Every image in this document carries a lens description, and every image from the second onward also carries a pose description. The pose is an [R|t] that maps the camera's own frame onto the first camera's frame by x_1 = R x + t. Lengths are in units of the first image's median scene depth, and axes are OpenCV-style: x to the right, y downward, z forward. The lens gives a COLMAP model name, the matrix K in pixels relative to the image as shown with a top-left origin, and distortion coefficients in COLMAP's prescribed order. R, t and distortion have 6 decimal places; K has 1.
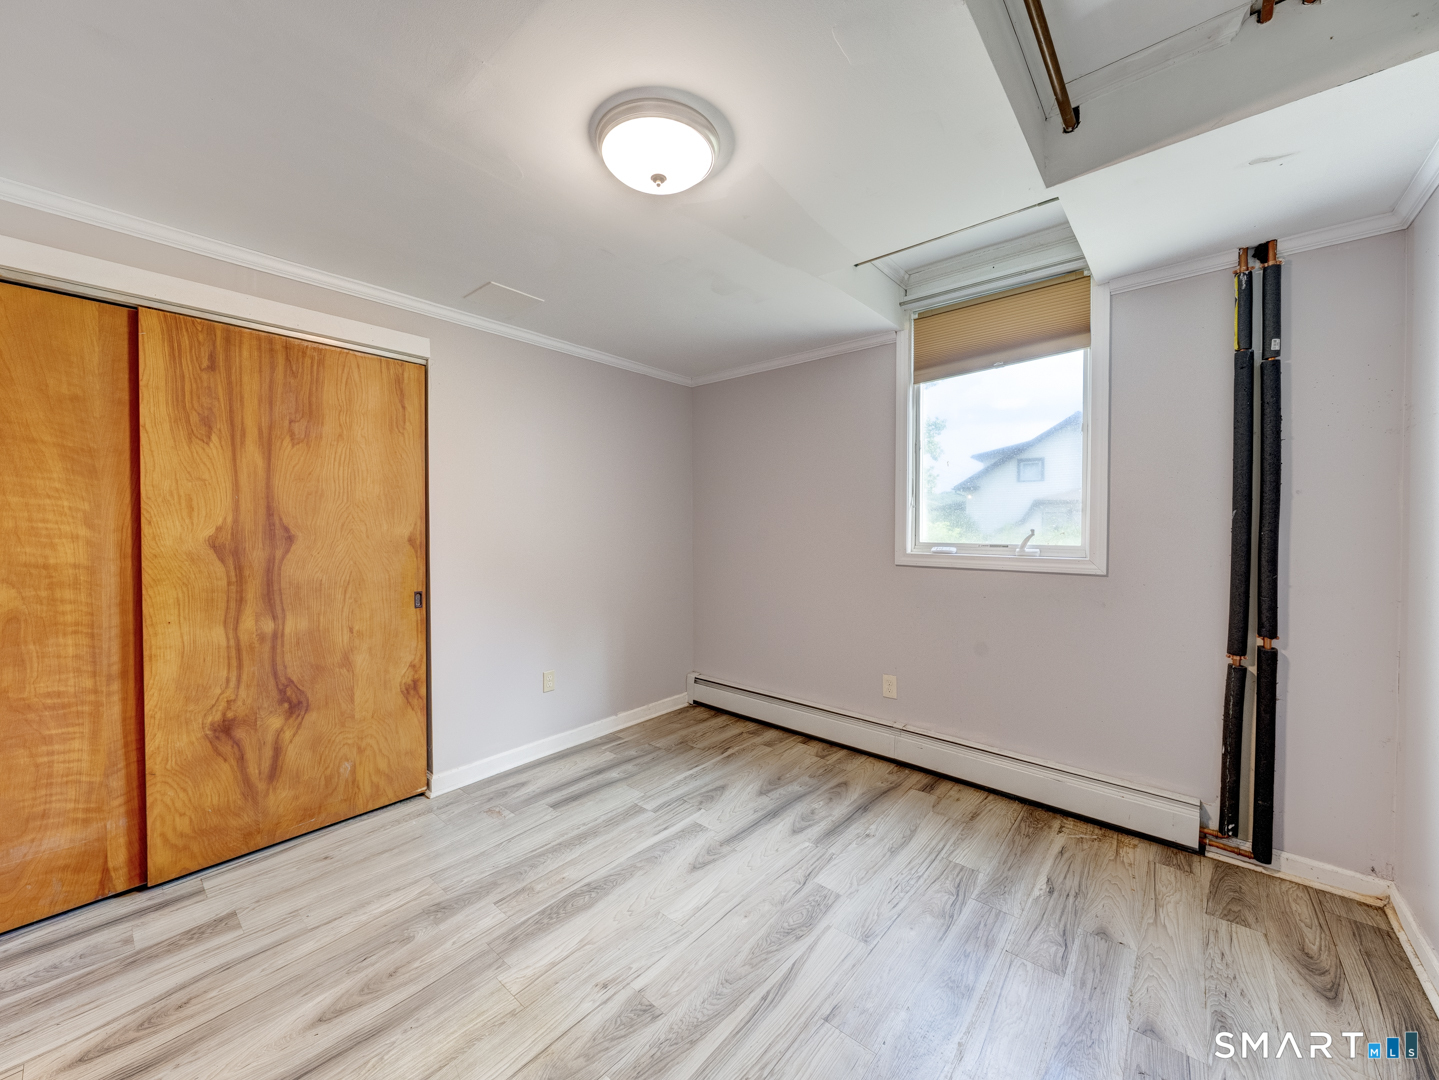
lens RADIAL K [[554.8, 0, 713.3], [0, 554.8, 534.3], [0, 0, 1]] dist [-0.002049, -0.000789]
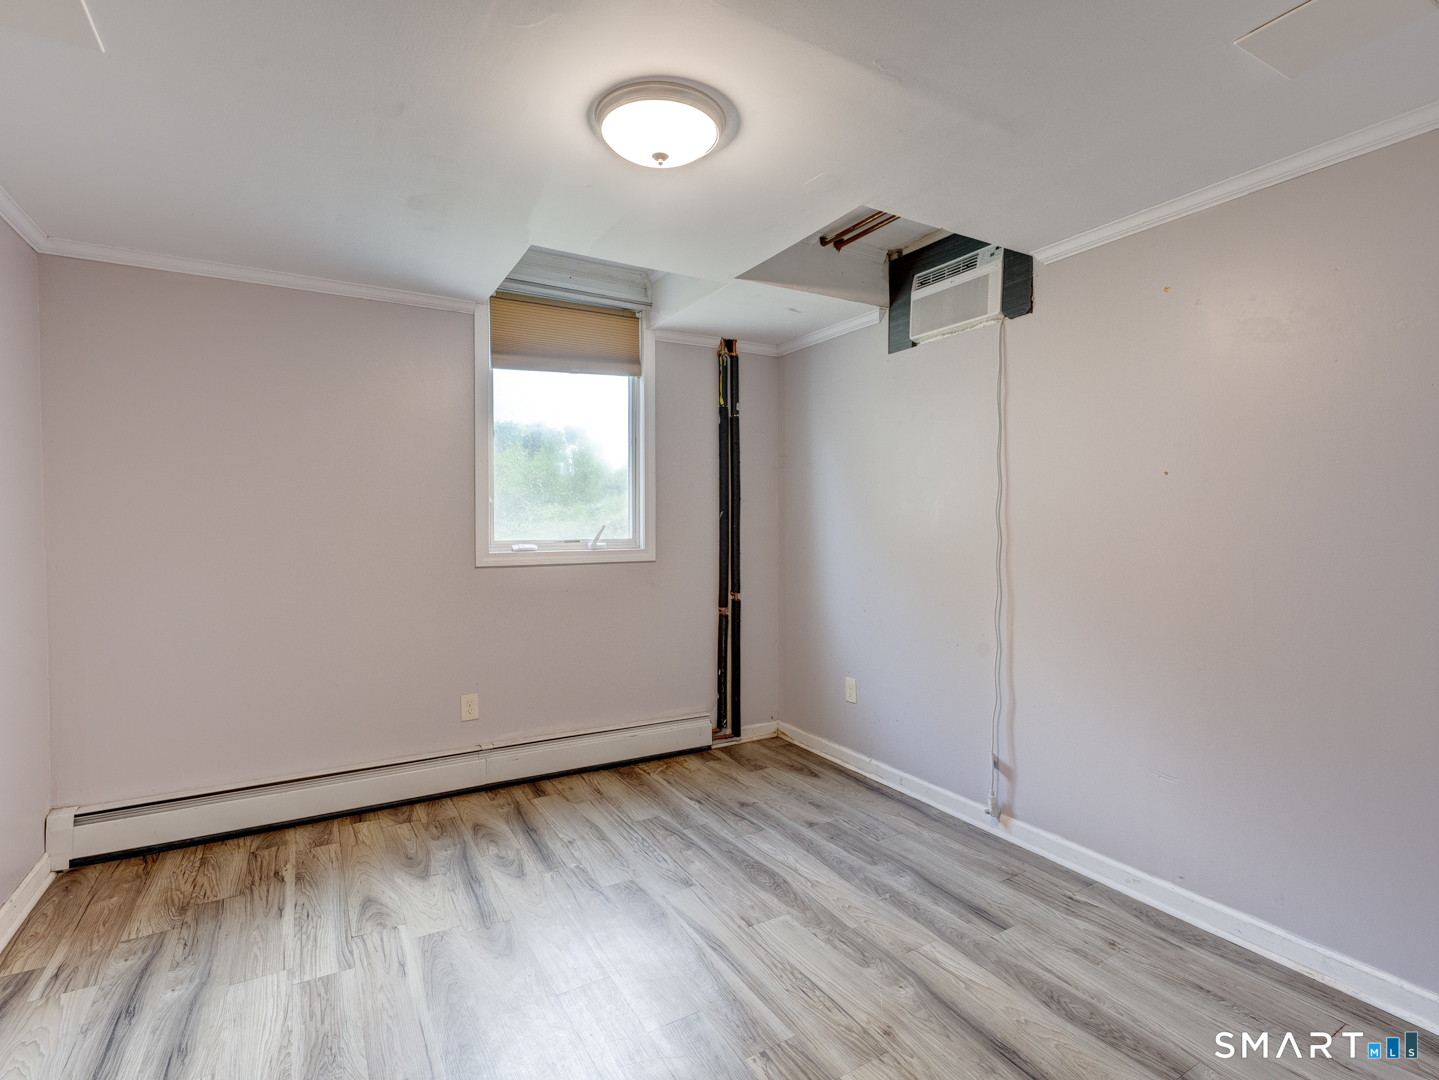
lens RADIAL K [[726.8, 0, 718.0], [0, 726.8, 536.5], [0, 0, 1]] dist [0.001027, 0.000484]
pose [[0.309124, -0.020714, 0.950796, -0.785506], [0.020784, 0.999671, 0.015022, -0.003768], [-0.950795, 0.015117, 0.309453, 0.331842]]
